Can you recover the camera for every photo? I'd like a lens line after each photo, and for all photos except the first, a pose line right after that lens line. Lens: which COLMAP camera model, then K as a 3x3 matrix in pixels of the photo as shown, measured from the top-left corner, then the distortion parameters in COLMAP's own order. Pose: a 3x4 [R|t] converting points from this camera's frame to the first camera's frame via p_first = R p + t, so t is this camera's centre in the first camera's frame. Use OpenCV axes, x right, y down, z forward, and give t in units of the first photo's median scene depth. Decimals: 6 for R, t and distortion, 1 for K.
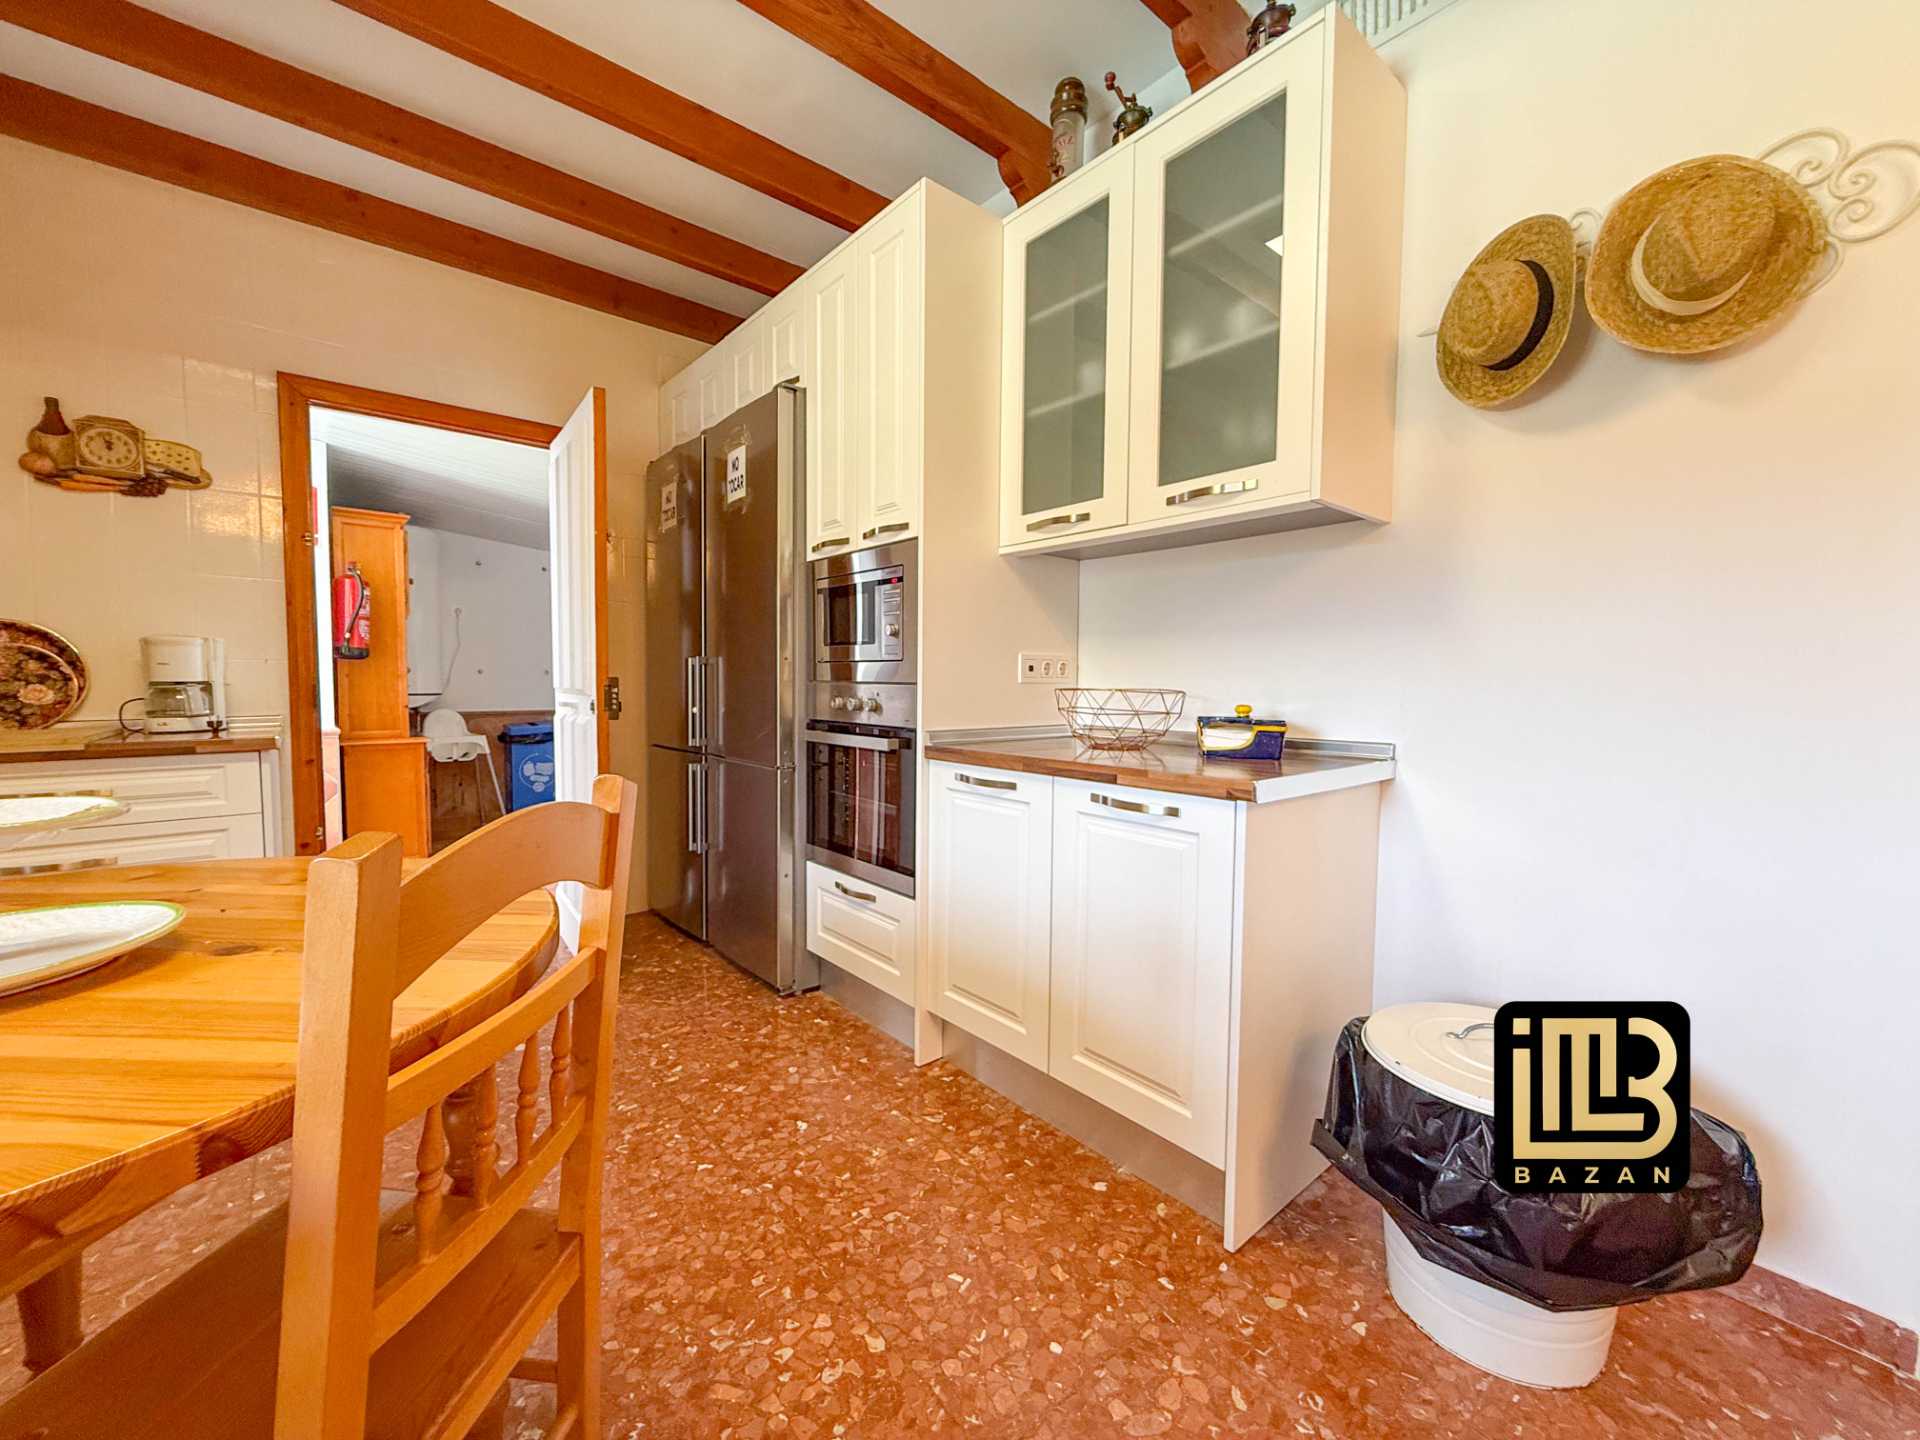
lens RADIAL K [[767.6, 0, 951.1], [0, 767.6, 720.9], [0, 0, 1]] dist [0.000255, -0.000076]
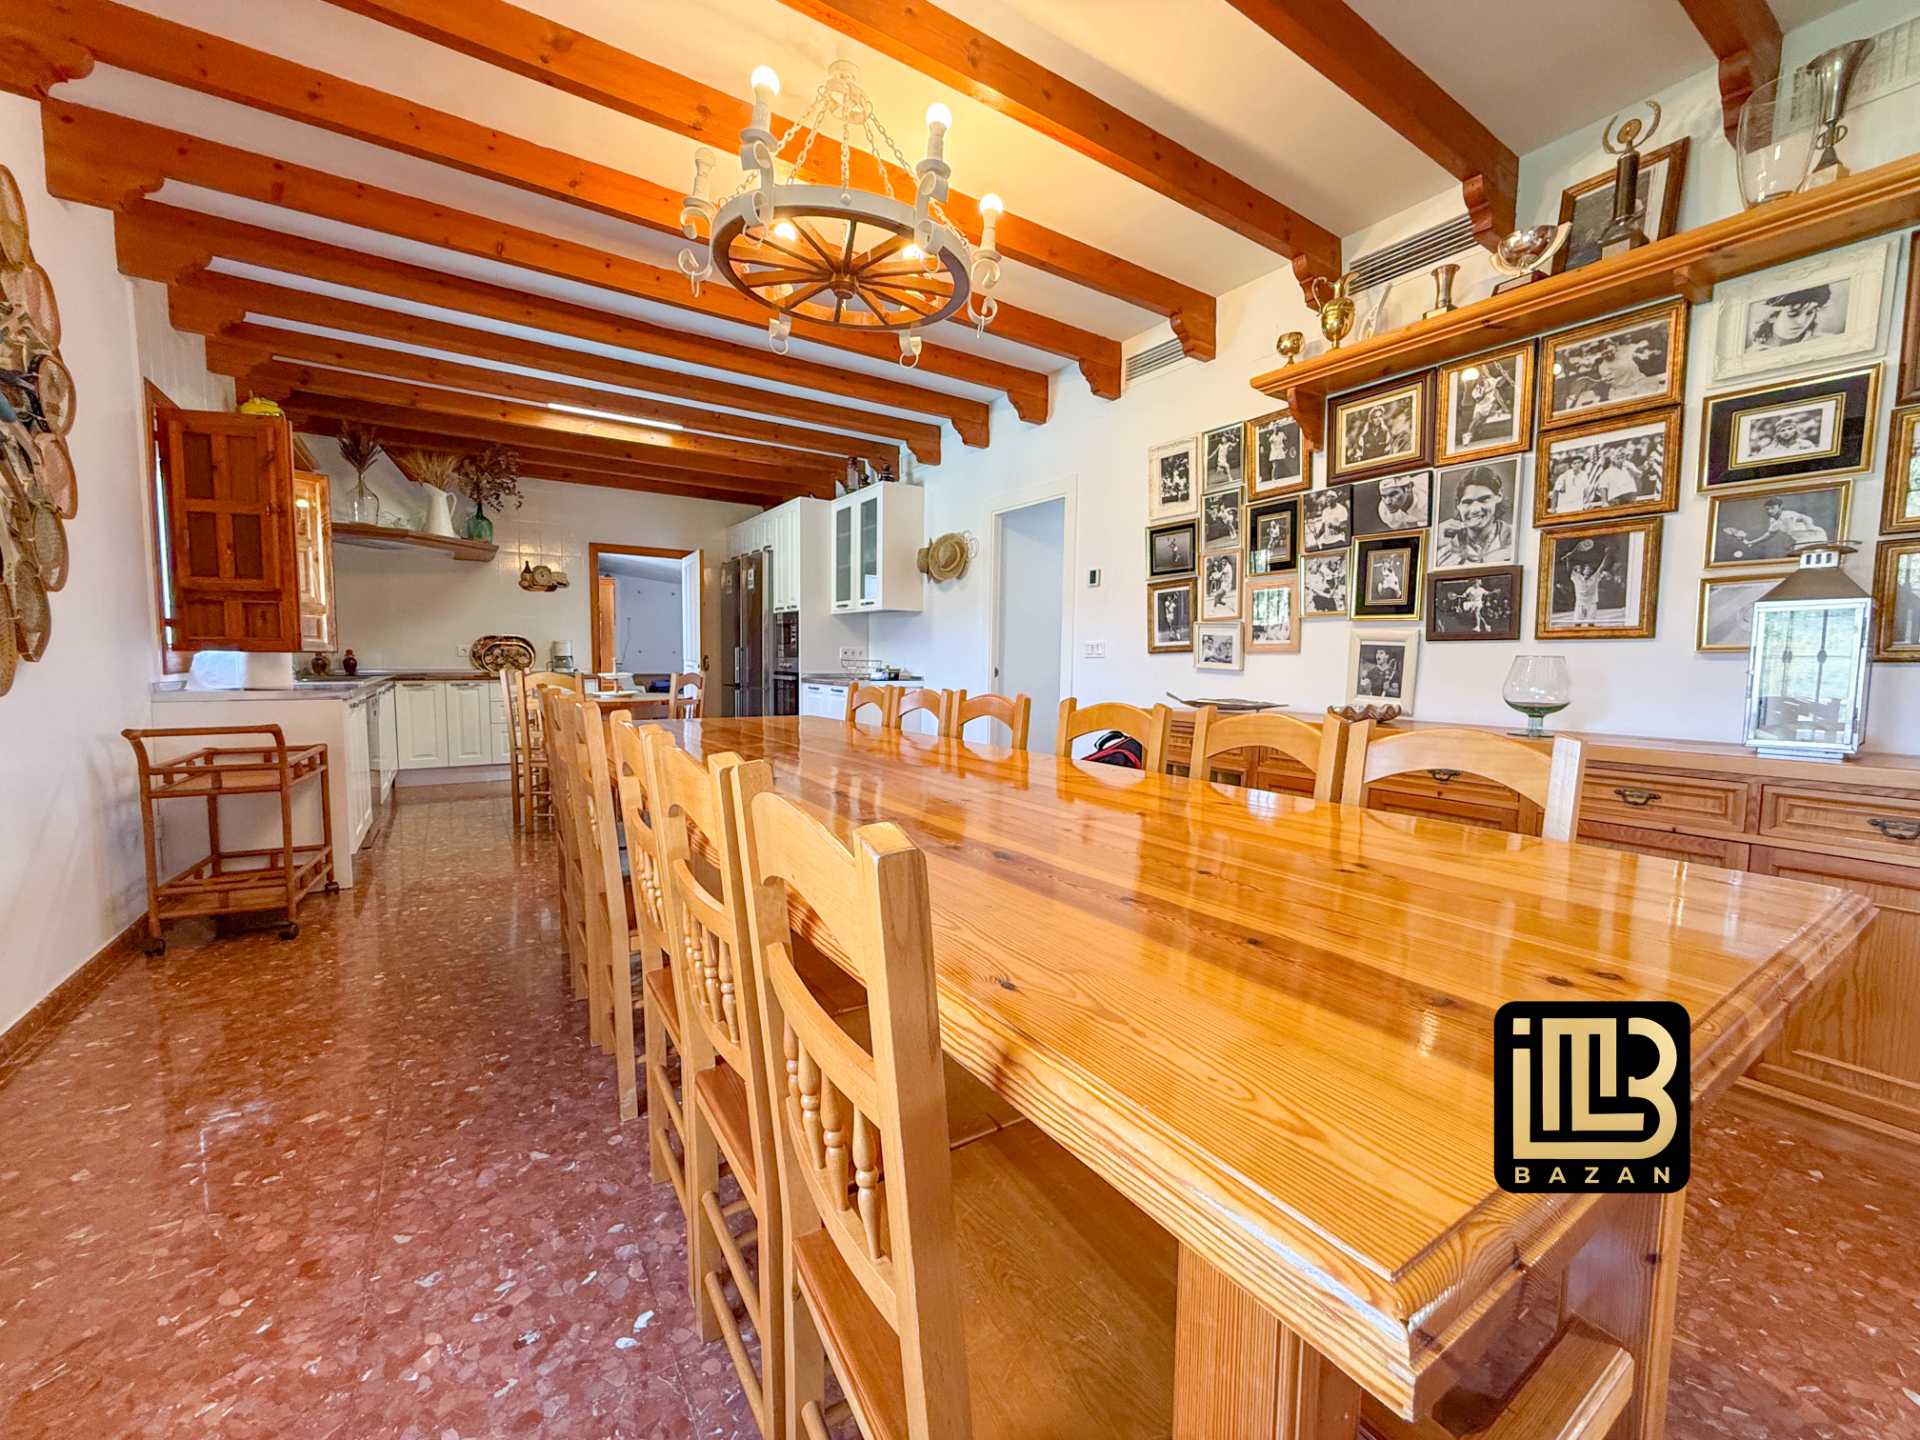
lens RADIAL K [[767.6, 0, 961.8], [0, 767.6, 718.2], [0, 0, 1]] dist [0.000255, -0.000076]
pose [[0.993598, 0.013336, -0.112185, 0.838031], [-0.010711, 0.999655, 0.023969, 0.099713], [0.112466, -0.022614, 0.993398, -1.752918]]
